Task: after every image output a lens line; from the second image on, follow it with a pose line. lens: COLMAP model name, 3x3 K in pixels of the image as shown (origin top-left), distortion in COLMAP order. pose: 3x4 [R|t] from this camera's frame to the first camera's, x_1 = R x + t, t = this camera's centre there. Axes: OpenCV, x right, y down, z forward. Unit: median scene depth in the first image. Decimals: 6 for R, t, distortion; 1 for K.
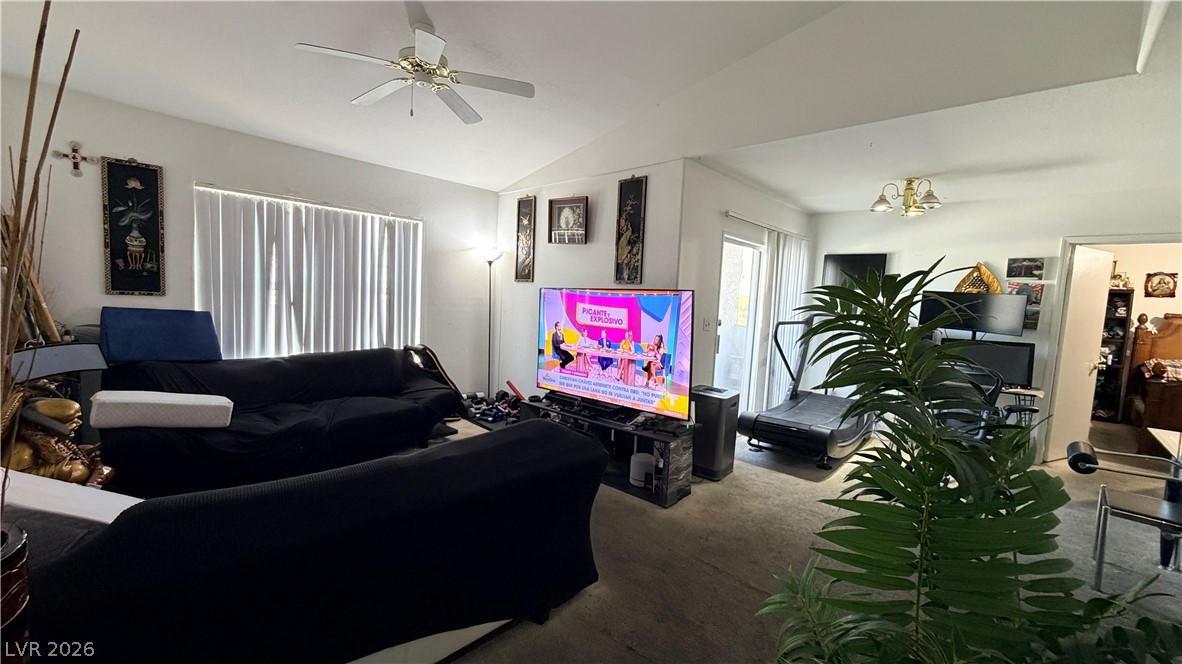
lens RADIAL K [[471.6, 0, 591.0], [0, 471.6, 332.0], [0, 0, 1]] dist [-0.000721, 0.000260]
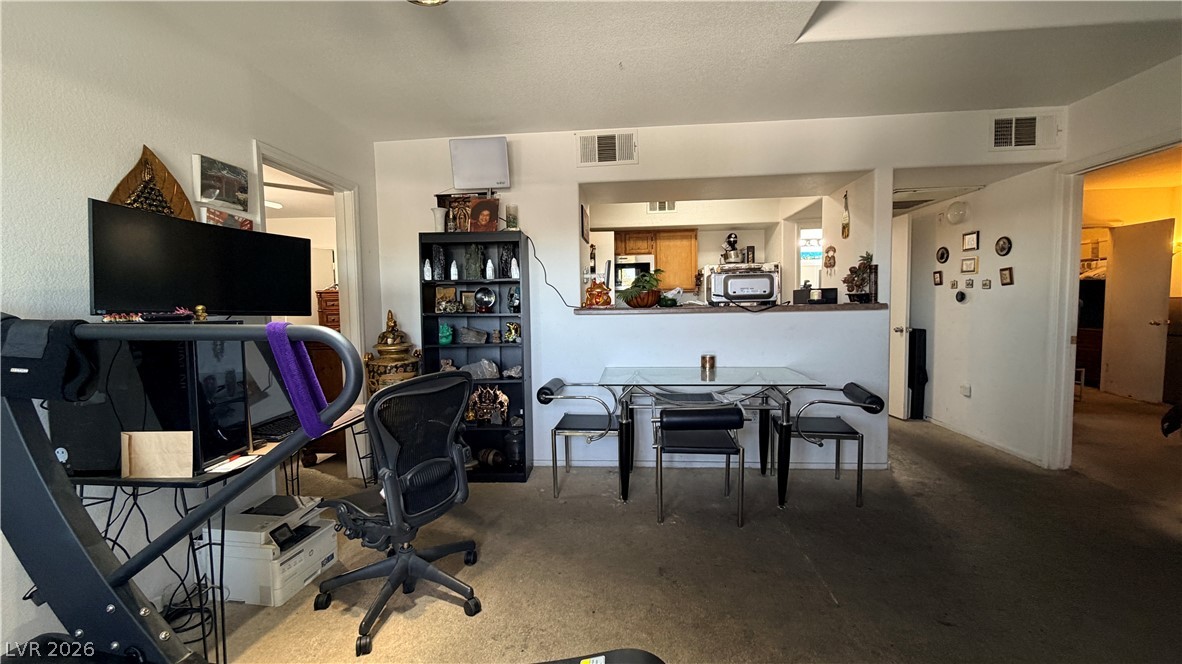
lens RADIAL K [[471.6, 0, 591.0], [0, 471.6, 332.0], [0, 0, 1]] dist [-0.000721, 0.000260]
pose [[-0.629215, -0.086974, 0.772350, 0.273578], [0.044280, 0.988094, 0.147343, -0.035538], [-0.775969, 0.126910, -0.617872, 1.026608]]
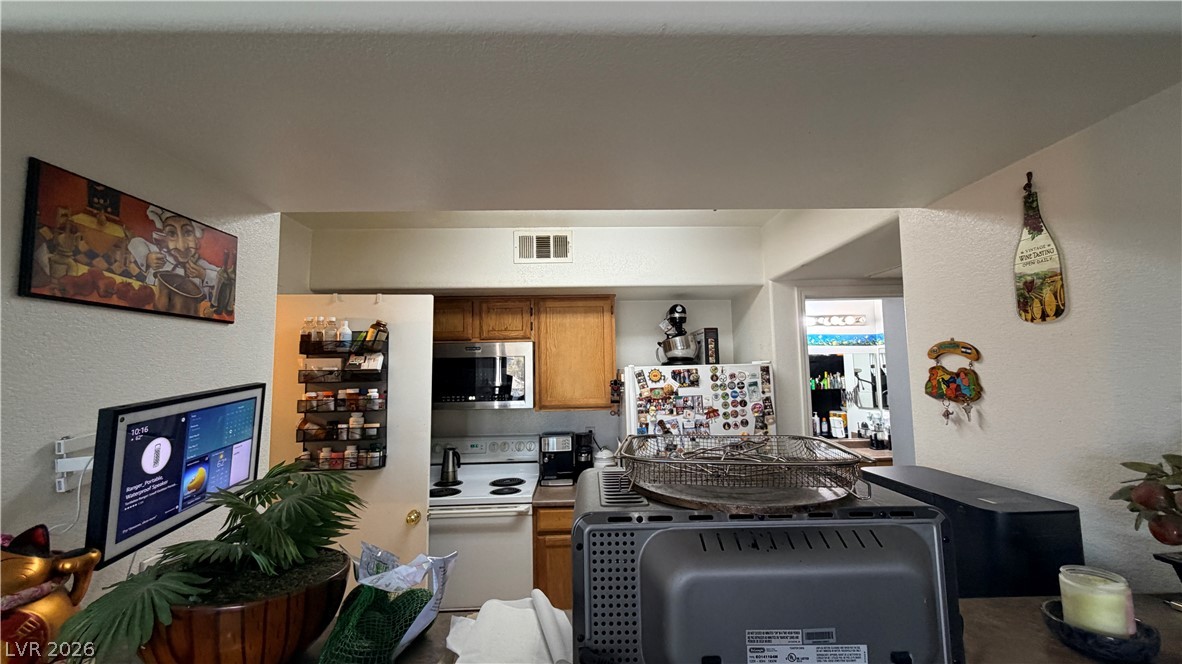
lens RADIAL K [[471.6, 0, 591.0], [0, 471.6, 332.0], [0, 0, 1]] dist [-0.000721, 0.000260]
pose [[-0.711416, 0.020686, 0.702467, 0.652785], [0.030559, 0.999532, 0.001515, -0.059272], [-0.702107, 0.022544, -0.711715, 0.481015]]
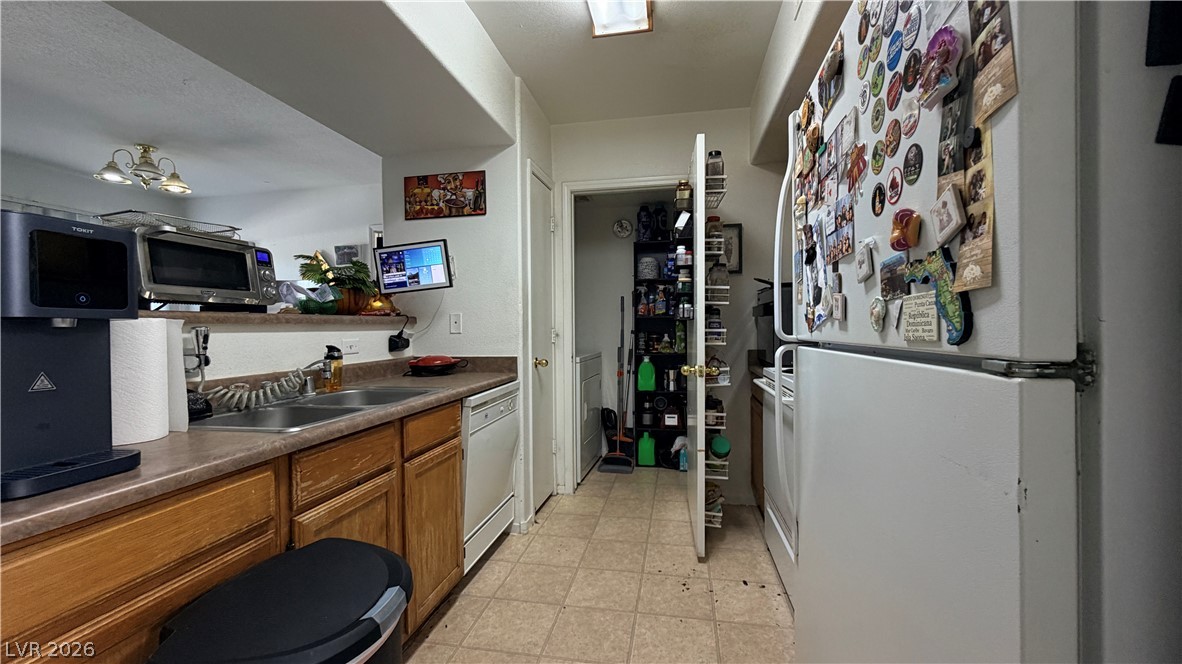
lens RADIAL K [[471.6, 0, 591.0], [0, 471.6, 332.0], [0, 0, 1]] dist [-0.000721, 0.000260]
pose [[0.837298, -0.068165, 0.542481, 0.797461], [0.094553, 0.995301, -0.020875, 0.100467], [-0.538509, 0.068772, 0.839809, -0.128136]]
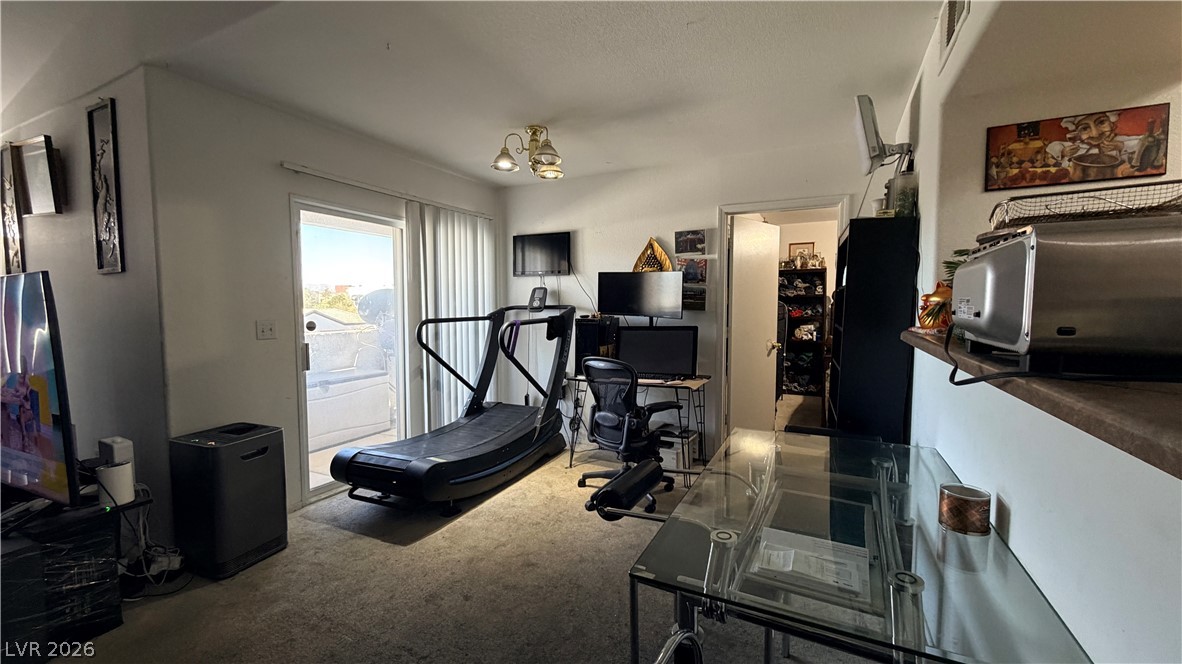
lens RADIAL K [[471.6, 0, 591.0], [0, 471.6, 332.0], [0, 0, 1]] dist [-0.000721, 0.000260]
pose [[0.954166, -0.068510, 0.291331, 0.472778], [0.071438, 0.997445, 0.000590, 0.019535], [-0.290627, 0.020249, 0.956622, 0.209166]]
